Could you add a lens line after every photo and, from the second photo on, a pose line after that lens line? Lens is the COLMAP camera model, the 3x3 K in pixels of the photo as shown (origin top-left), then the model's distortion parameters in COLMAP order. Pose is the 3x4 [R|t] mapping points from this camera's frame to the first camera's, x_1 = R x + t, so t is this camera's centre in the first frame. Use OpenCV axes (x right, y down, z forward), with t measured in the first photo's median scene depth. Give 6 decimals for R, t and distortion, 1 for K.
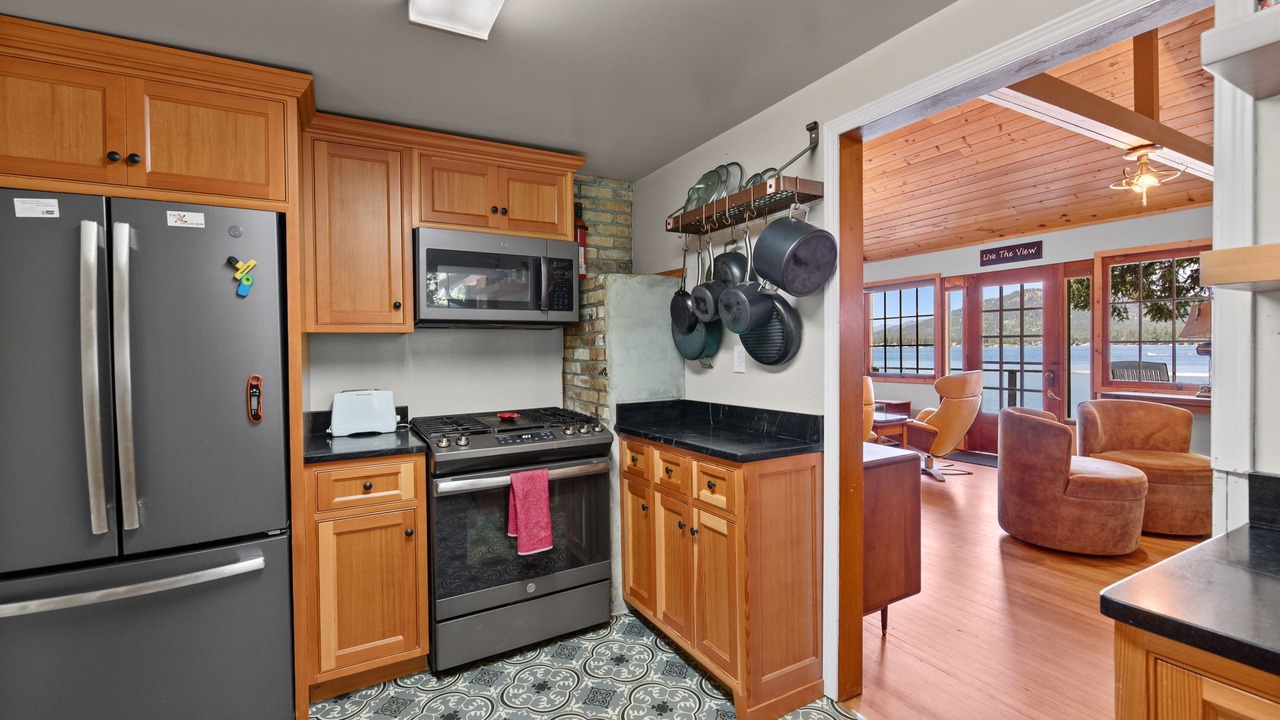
lens RADIAL K [[547.9, 0, 633.9], [0, 547.9, 351.4], [0, 0, 1]] dist [-0.000349, -0.000297]
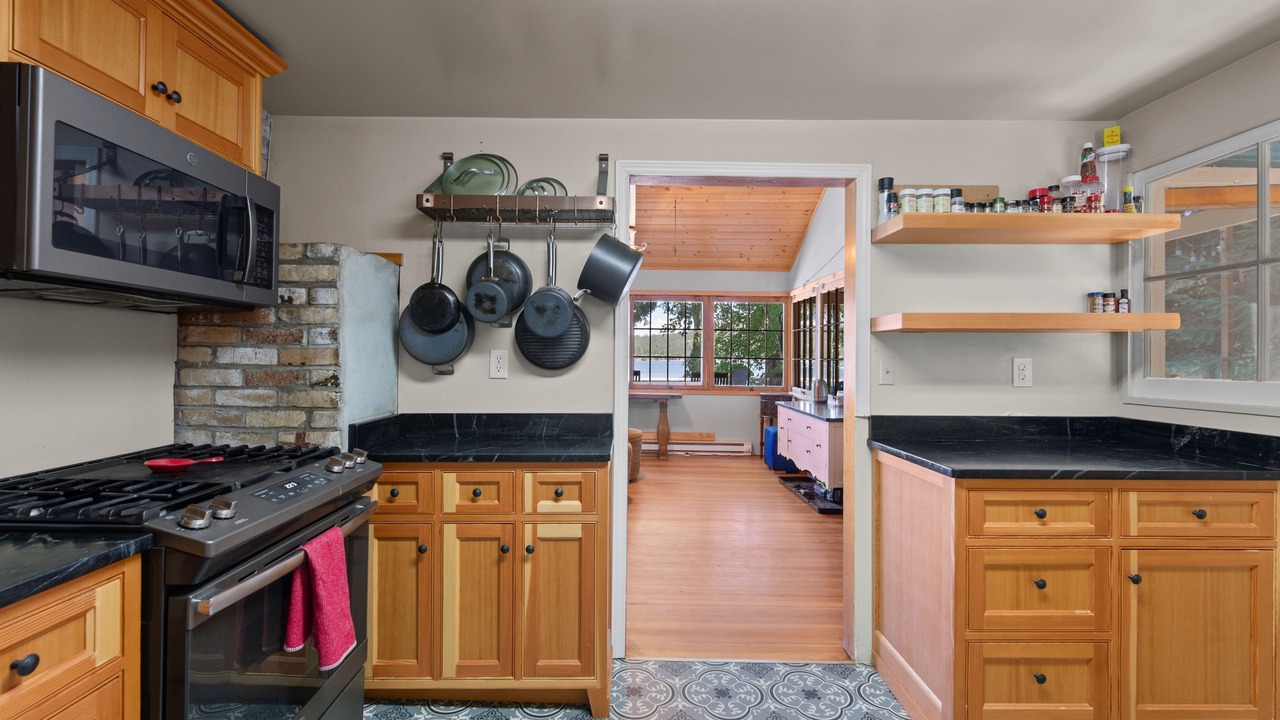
lens RADIAL K [[550.6, 0, 636.1], [0, 550.6, 356.0], [0, 0, 1]] dist [0.001166, -0.000075]
pose [[0.479256, 0.019466, 0.877459, -0.543301], [-0.009022, 0.999810, -0.017252, 0.014575], [-0.877629, 0.000352, 0.479341, 0.344155]]
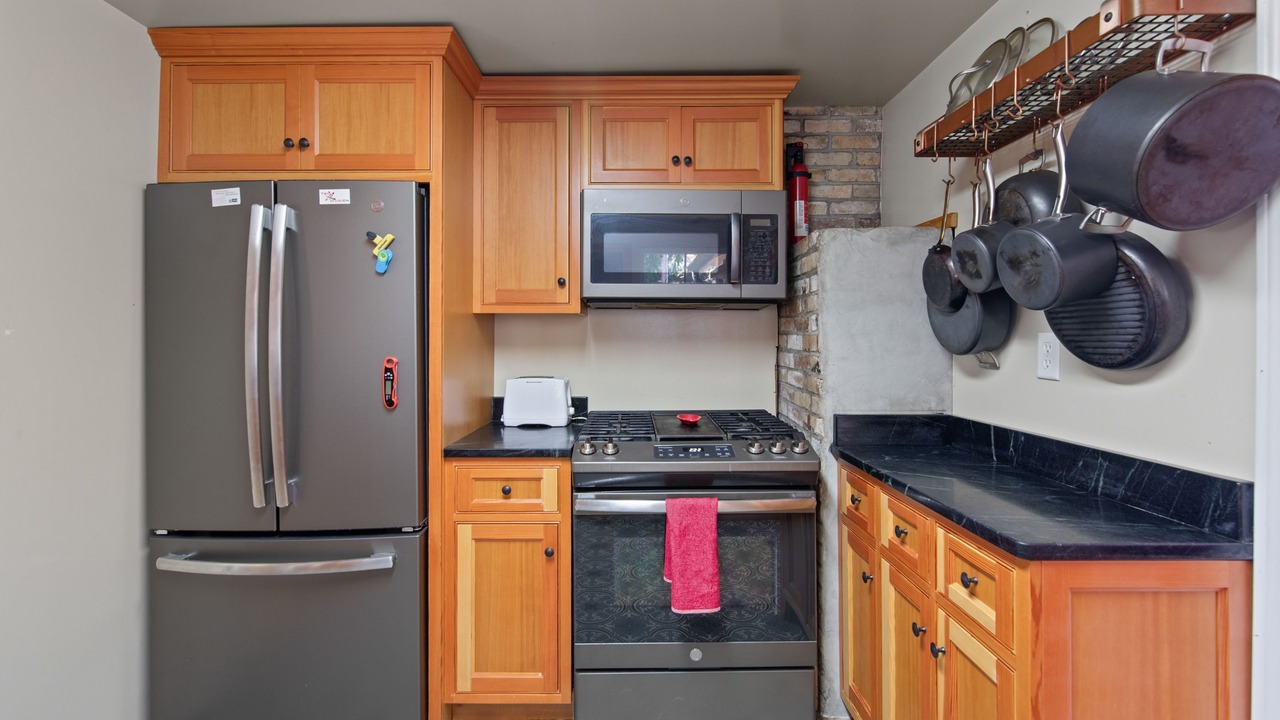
lens RADIAL K [[556.3, 0, 633.5], [0, 556.3, 331.8], [0, 0, 1]] dist [-0.001259, -0.000491]
pose [[0.874496, 0.009694, -0.484936, 0.096057], [-0.015405, 0.999851, -0.007792, 0.000029], [0.484789, 0.014285, 0.874515, 0.280439]]
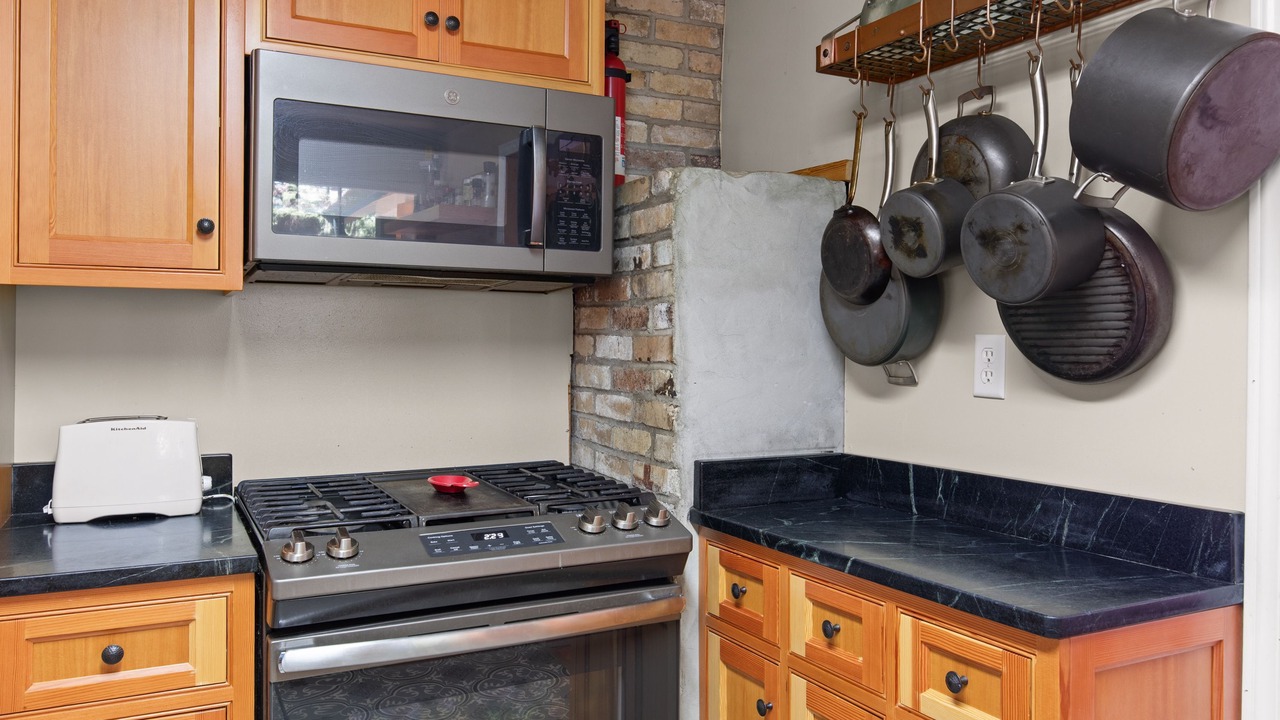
lens RADIAL K [[957.4, 0, 637.1], [0, 957.4, 336.3], [0, 0, 1]] dist [0.000662, -0.002440]
pose [[0.999159, 0.019172, -0.036251, -0.057843], [-0.019539, 0.999761, -0.009799, 0.003770], [0.036055, 0.010499, 0.999295, 0.246871]]
